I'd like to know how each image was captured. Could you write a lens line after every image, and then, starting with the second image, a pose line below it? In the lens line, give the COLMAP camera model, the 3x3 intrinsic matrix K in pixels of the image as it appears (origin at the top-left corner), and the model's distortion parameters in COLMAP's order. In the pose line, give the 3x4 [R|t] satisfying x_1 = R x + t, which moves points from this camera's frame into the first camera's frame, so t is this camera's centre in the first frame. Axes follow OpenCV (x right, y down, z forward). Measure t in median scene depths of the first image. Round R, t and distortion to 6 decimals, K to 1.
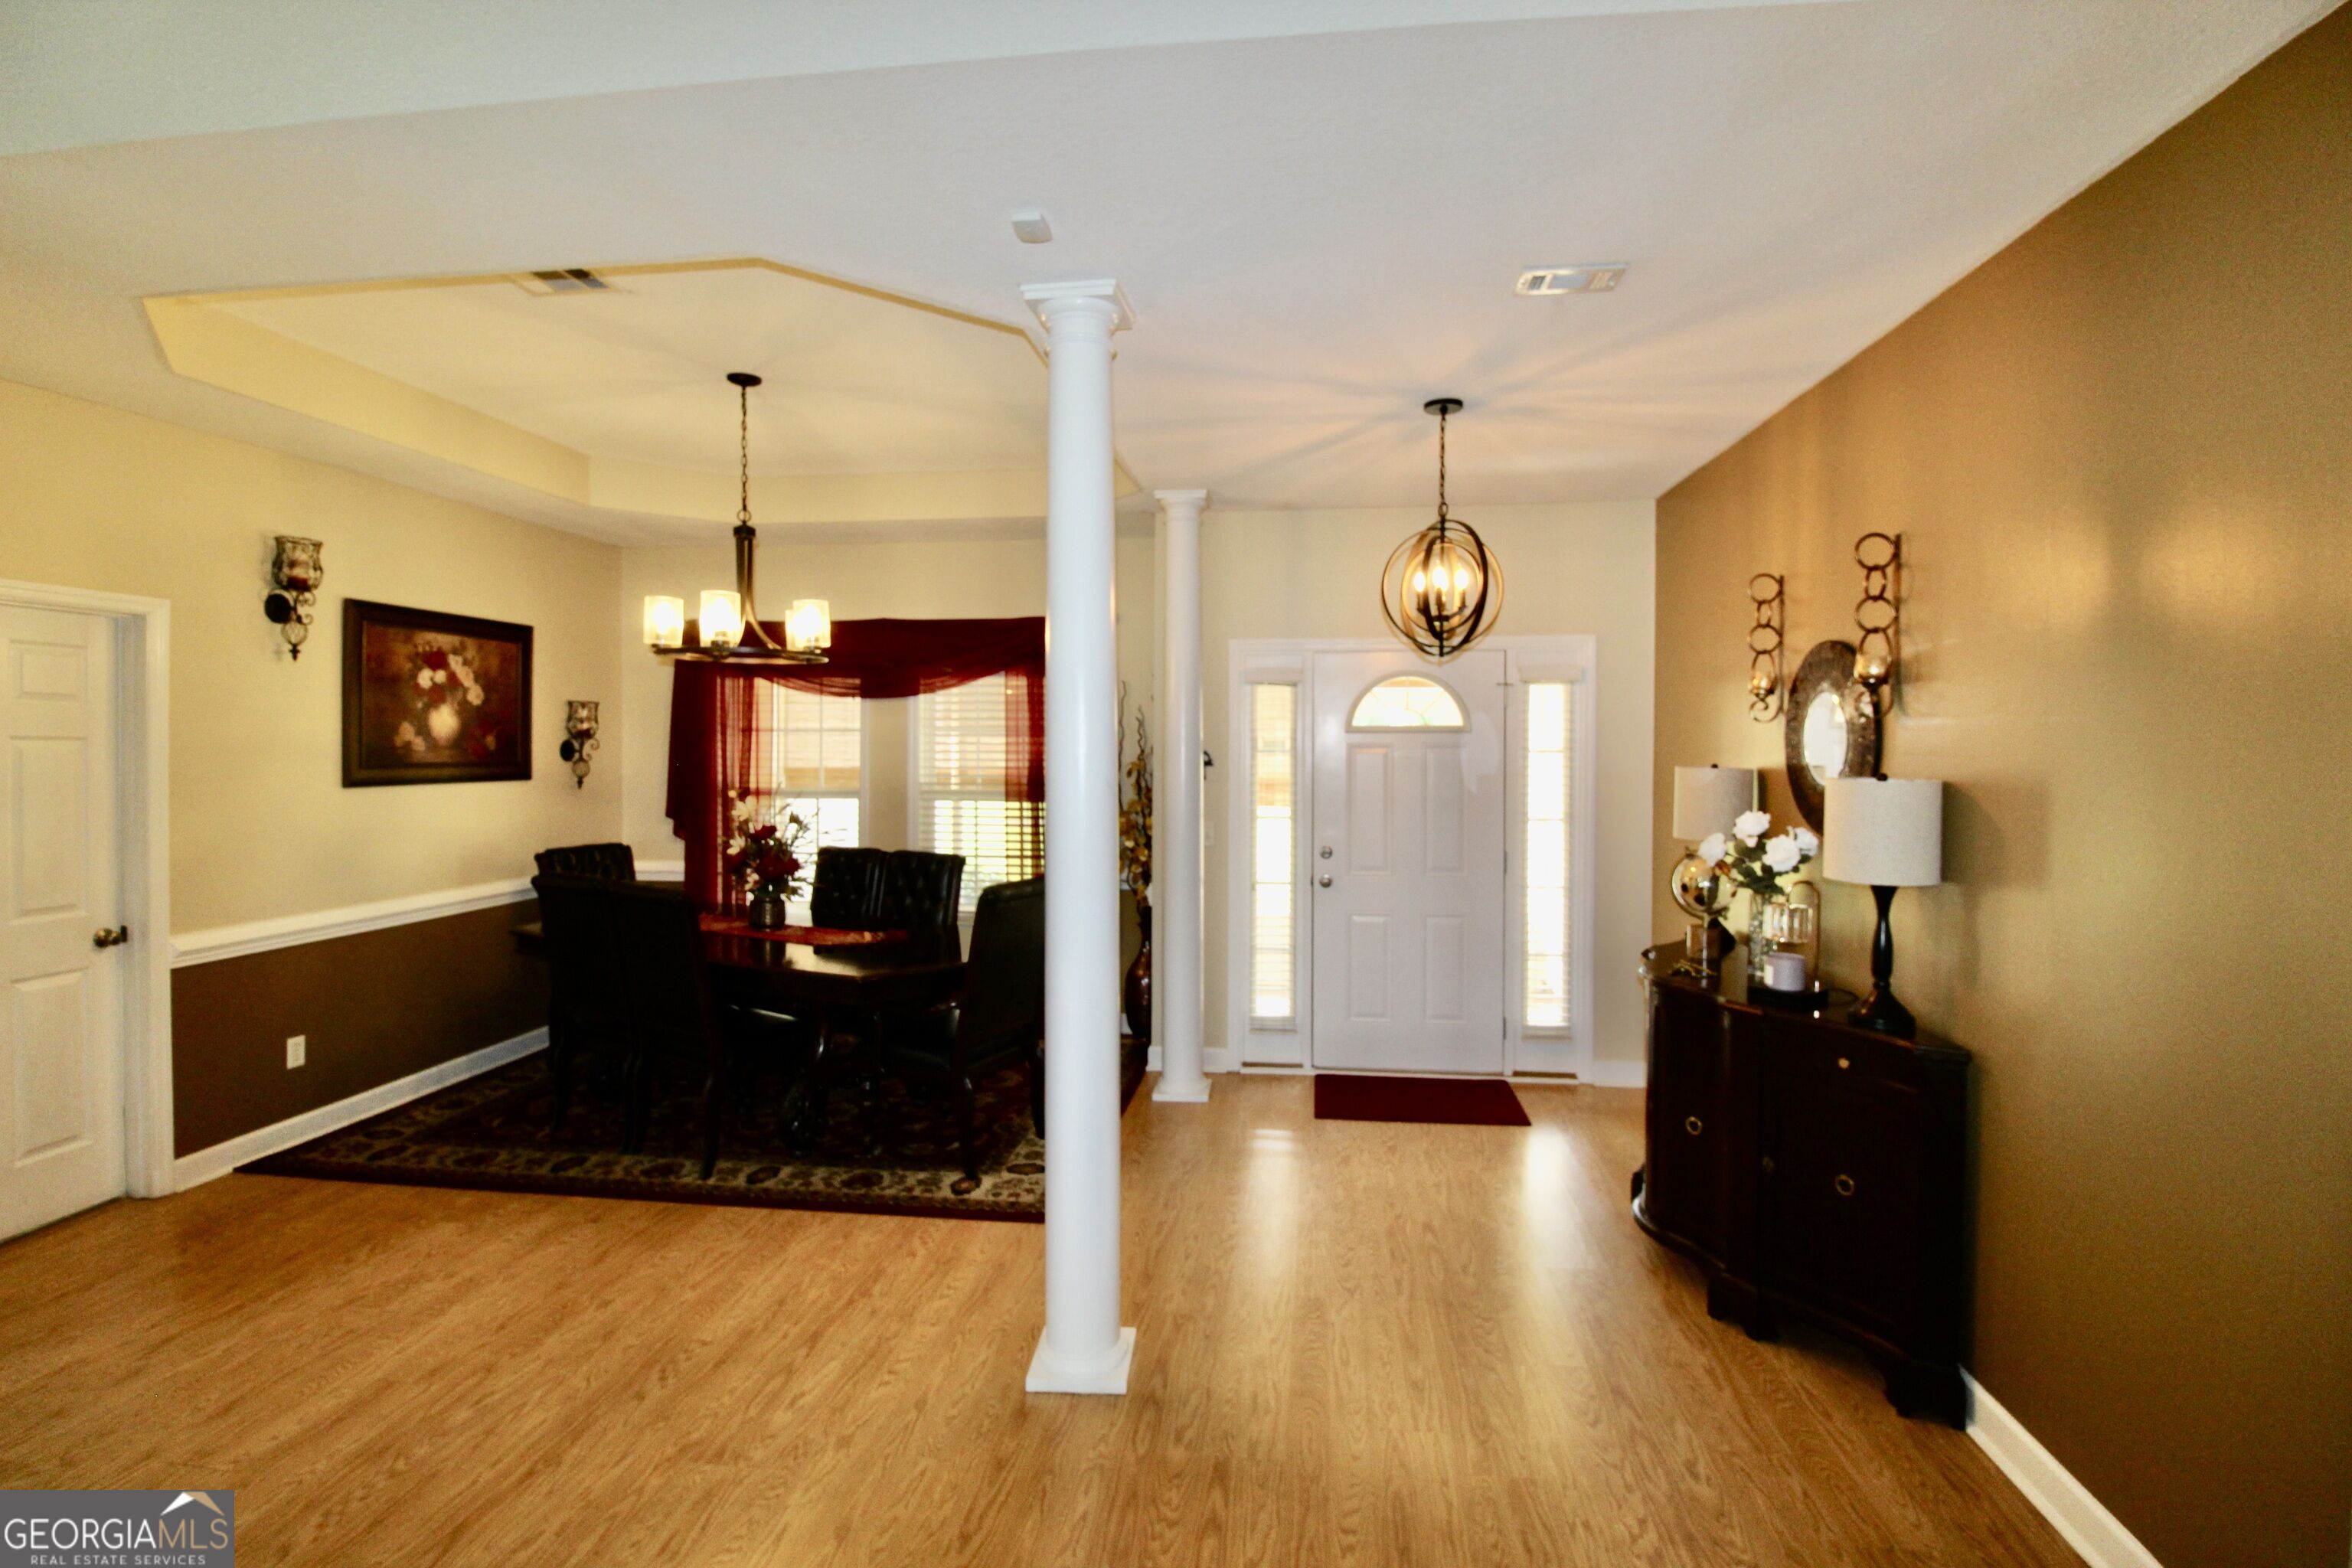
lens RADIAL K [[1085.7, 0, 1193.0], [0, 1085.7, 757.0], [0, 0, 1]] dist [0.001459, -0.014474]
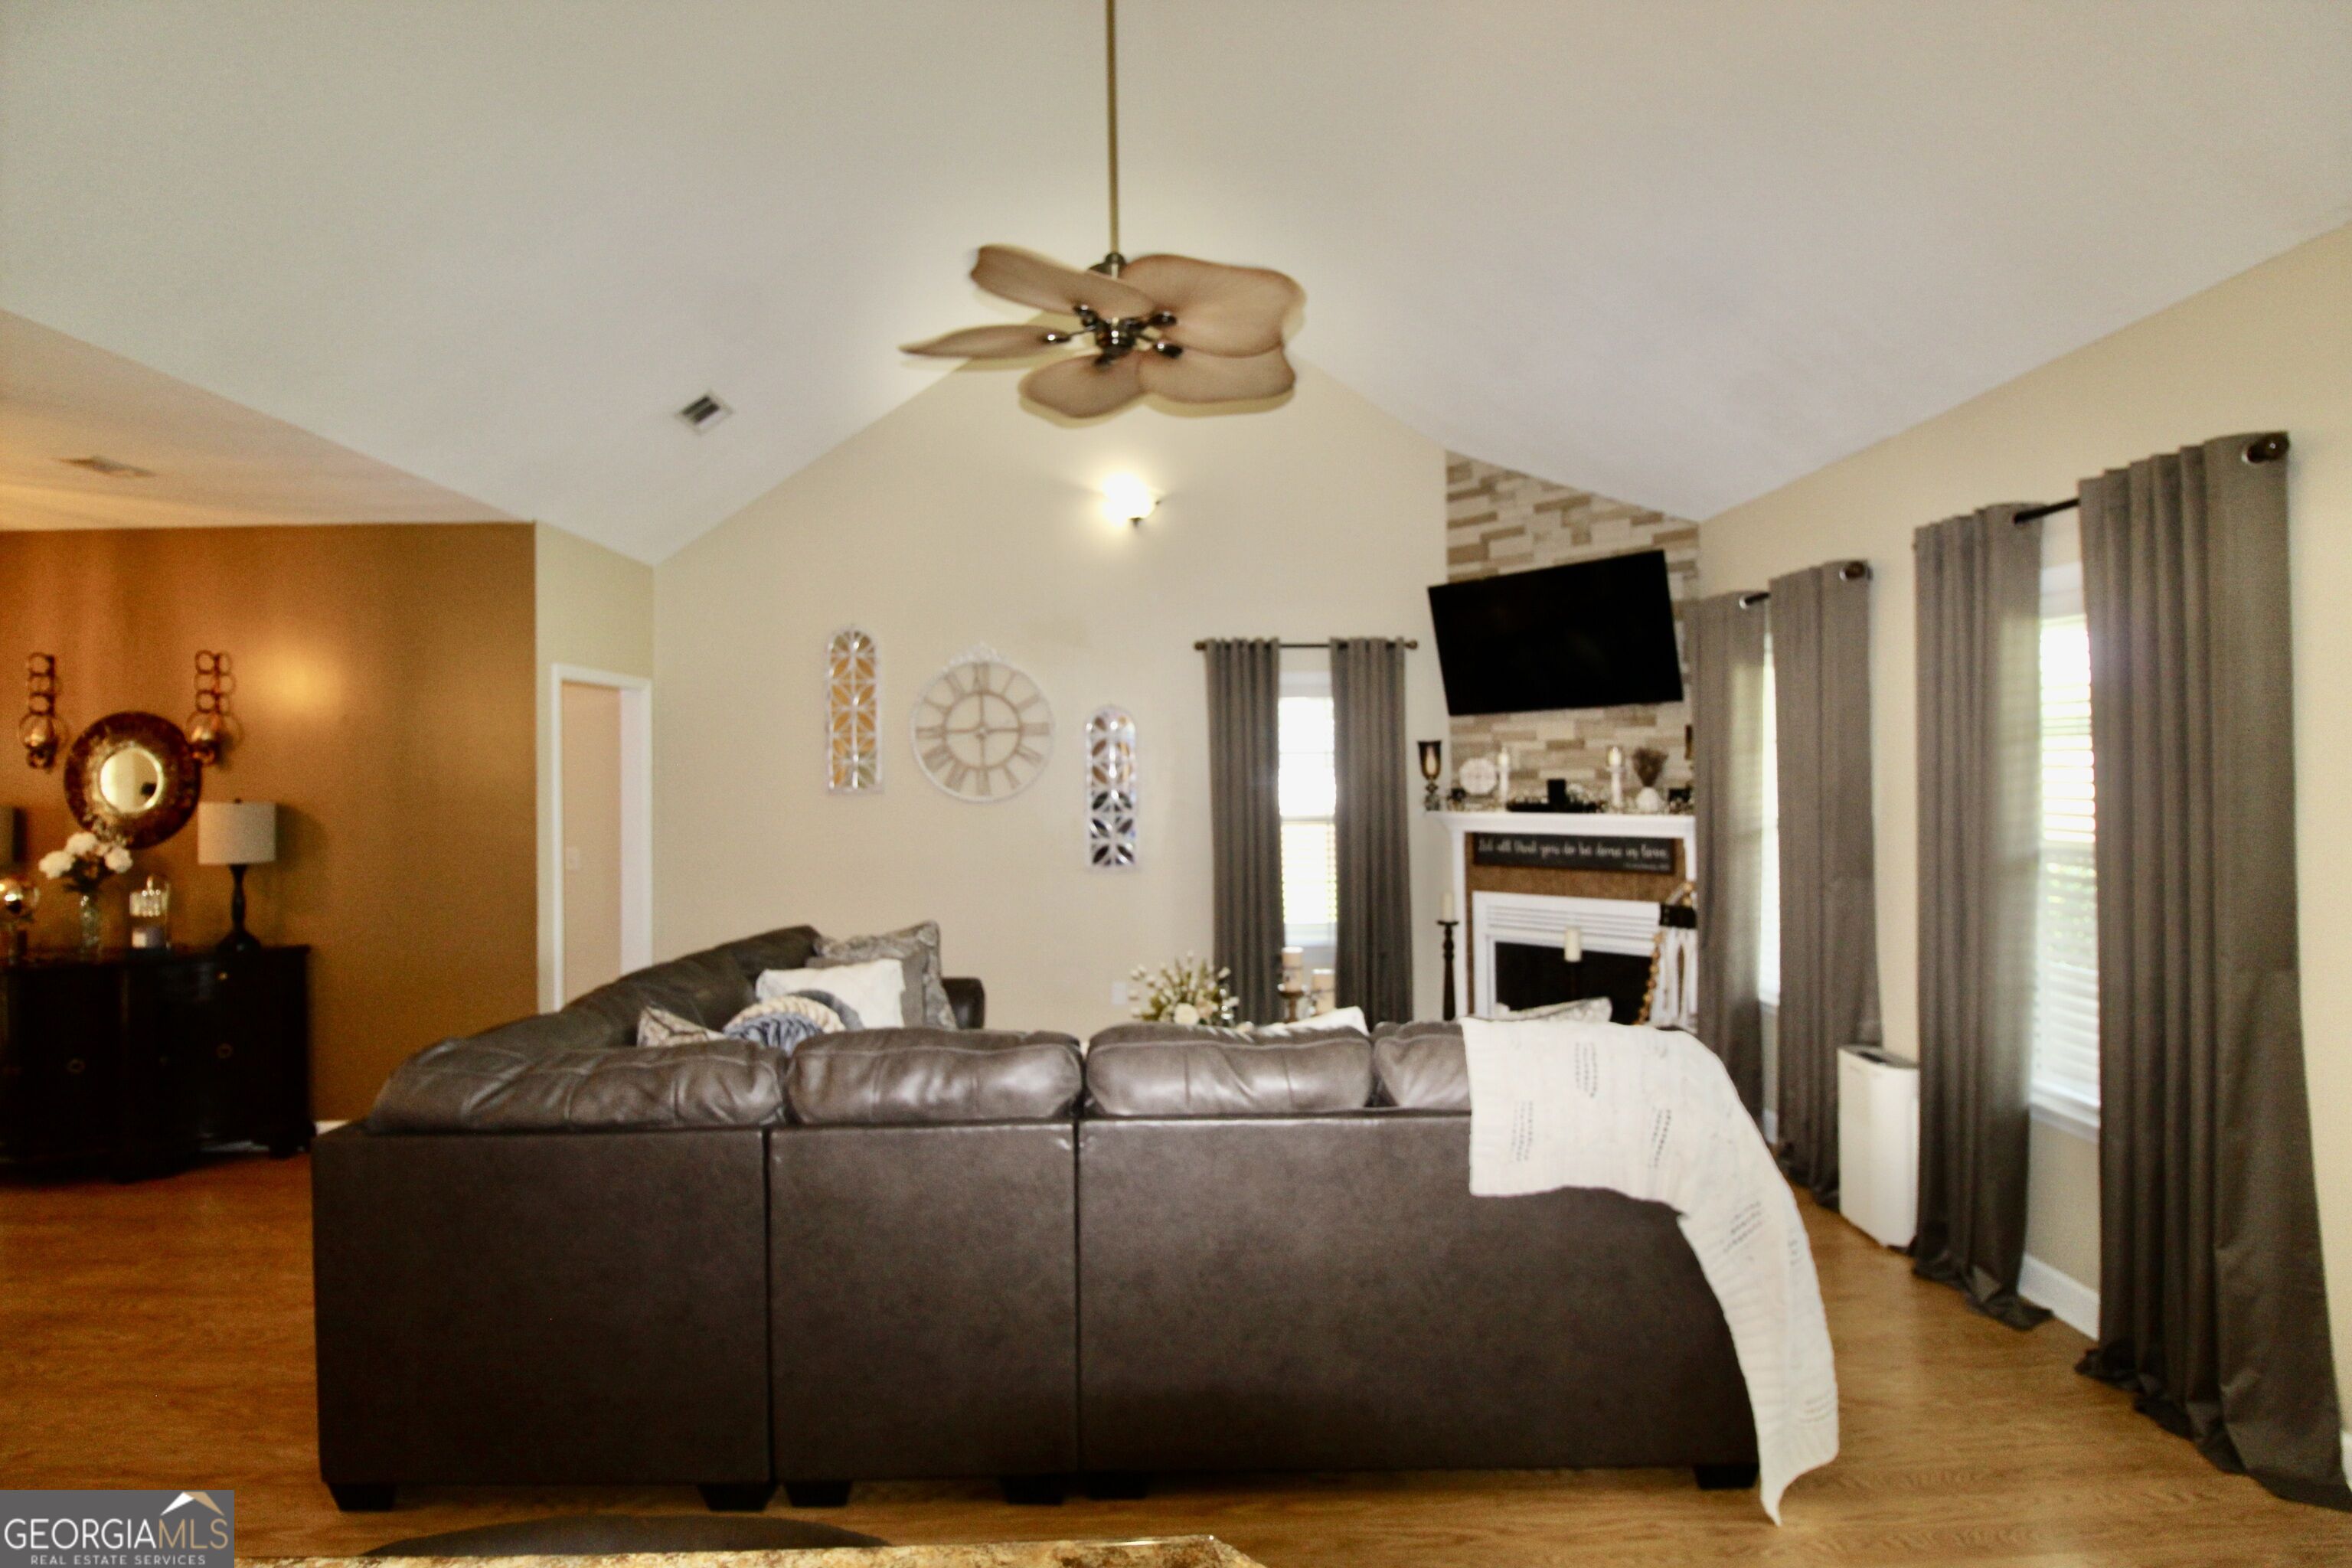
lens RADIAL K [[1085.7, 0, 1193.0], [0, 1085.7, 757.0], [0, 0, 1]] dist [0.001459, -0.014474]
pose [[-0.155798, 0.015515, 0.987667, -0.707258], [0.028601, 0.999528, -0.011190, 0.005890], [-0.987375, 0.026504, -0.156169, -0.114533]]
